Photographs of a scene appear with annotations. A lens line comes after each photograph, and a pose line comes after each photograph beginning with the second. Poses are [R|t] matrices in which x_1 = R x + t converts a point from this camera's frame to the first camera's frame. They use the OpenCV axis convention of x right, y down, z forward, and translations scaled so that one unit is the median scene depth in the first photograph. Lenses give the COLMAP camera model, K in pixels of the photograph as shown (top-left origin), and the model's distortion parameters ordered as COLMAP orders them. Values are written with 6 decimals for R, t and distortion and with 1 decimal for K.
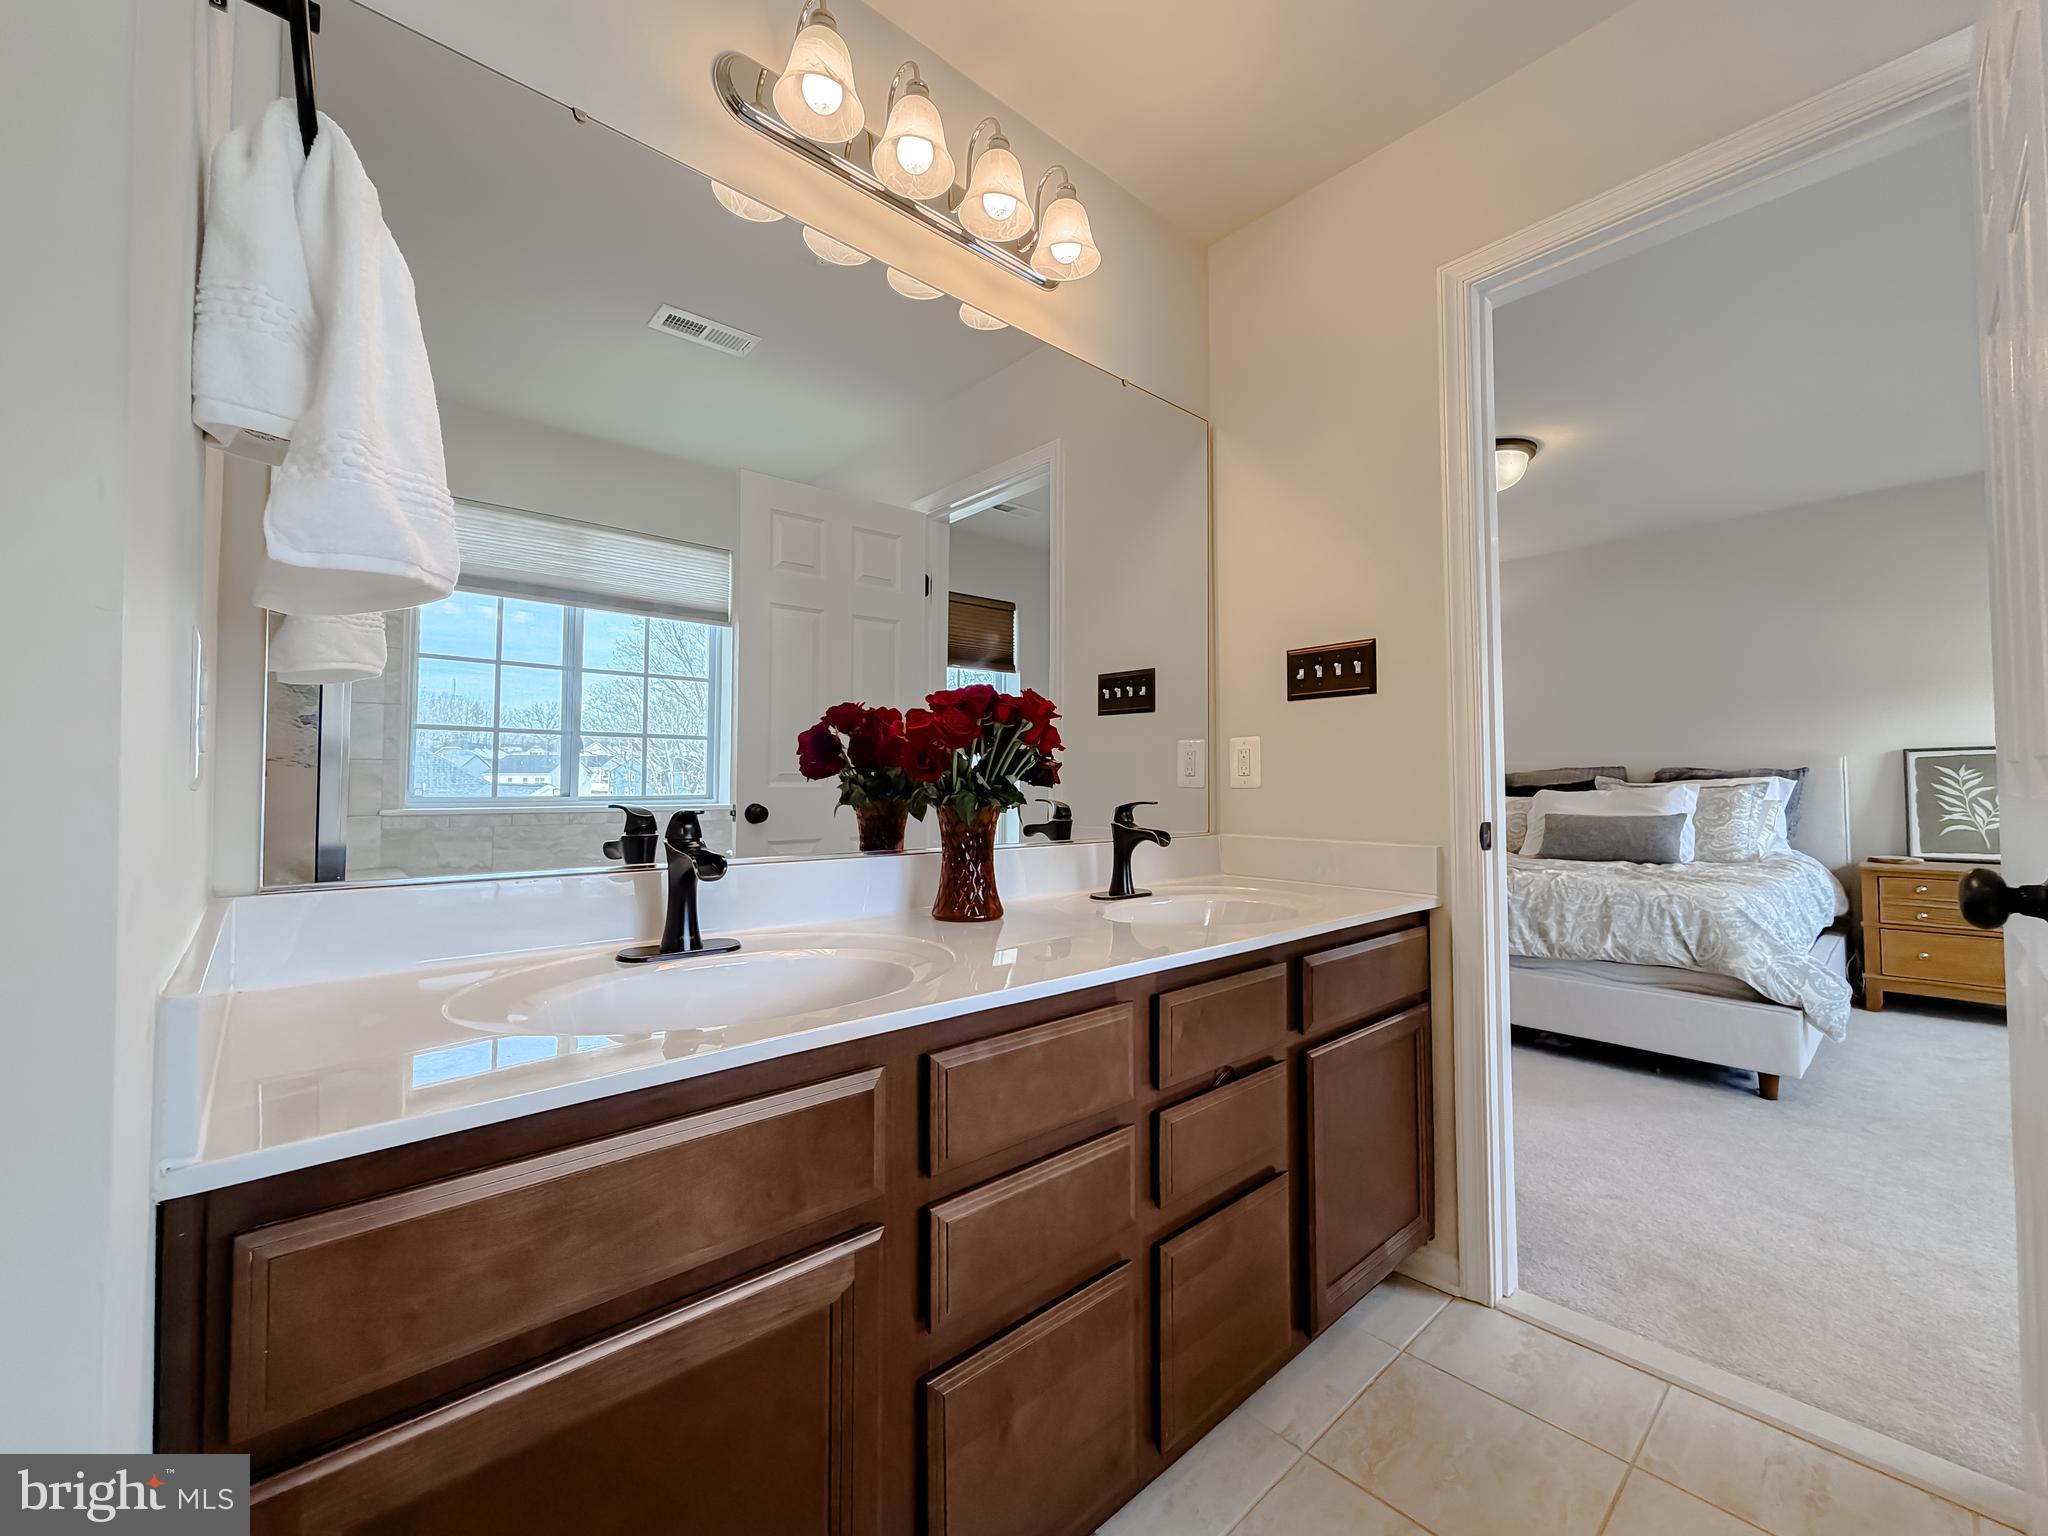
lens RADIAL K [[839.2, 0, 1019.9], [0, 839.2, 778.0], [0, 0, 1]] dist [0.000965, 0.000338]
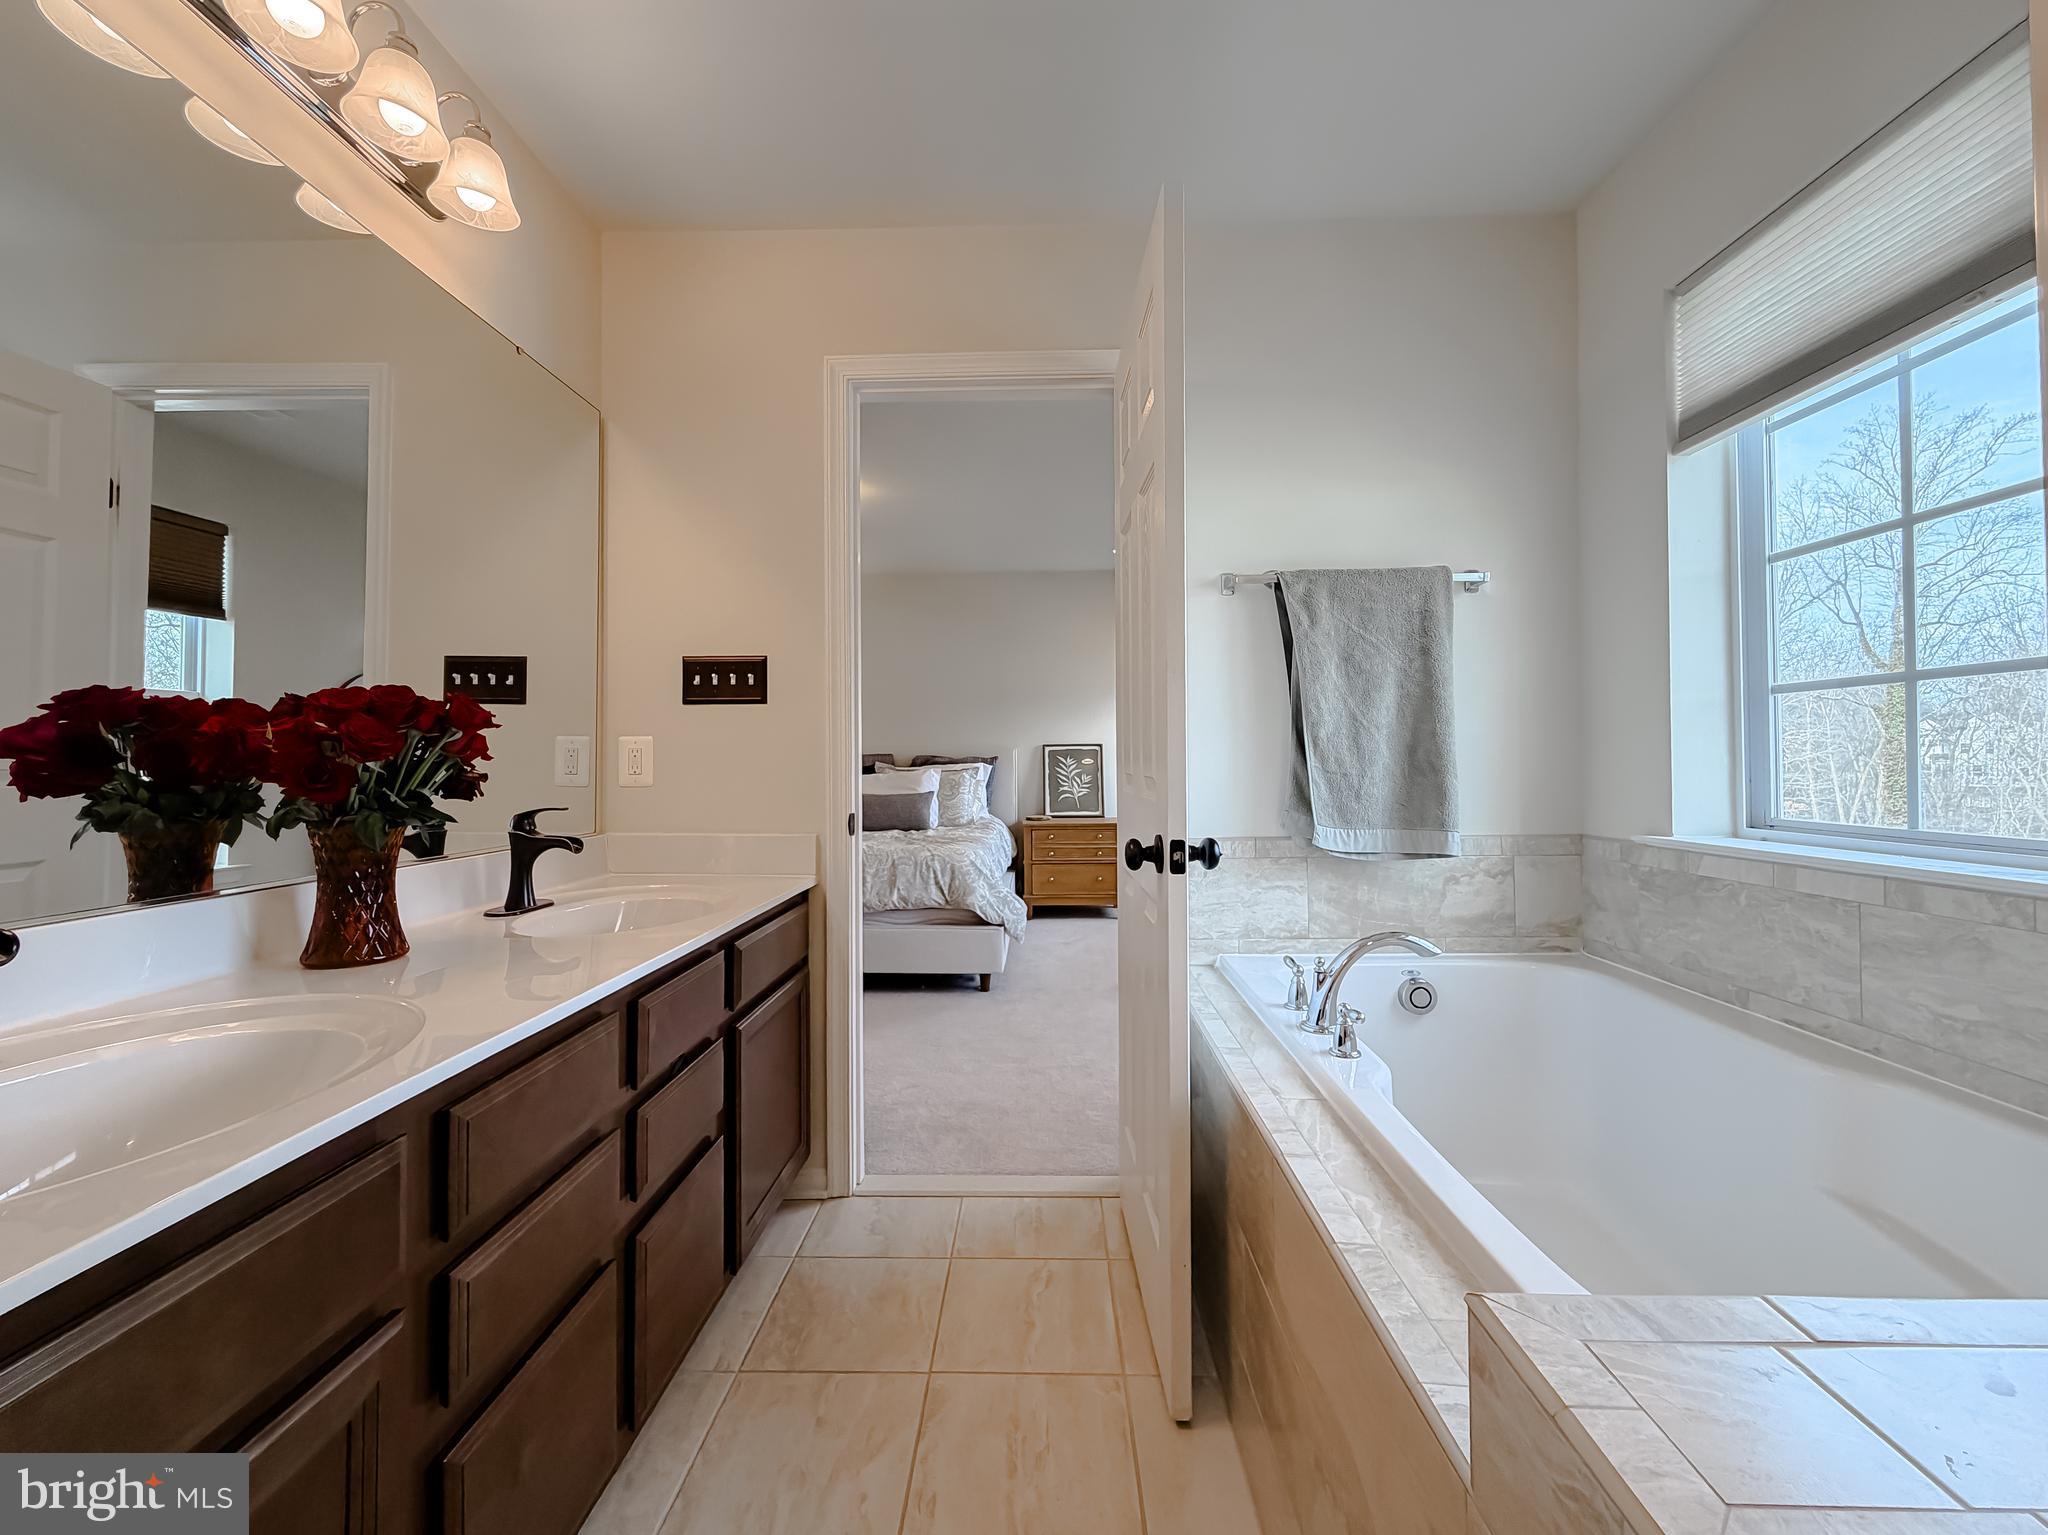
lens RADIAL K [[841.5, 0, 1047.6], [0, 841.5, 777.0], [0, 0, 1]] dist [0.000520, 0.000108]
pose [[0.669406, -0.011653, 0.742805, -0.170619], [-0.009599, 0.999658, 0.024332, -0.032746], [-0.742834, -0.023418, 0.669066, -0.051321]]
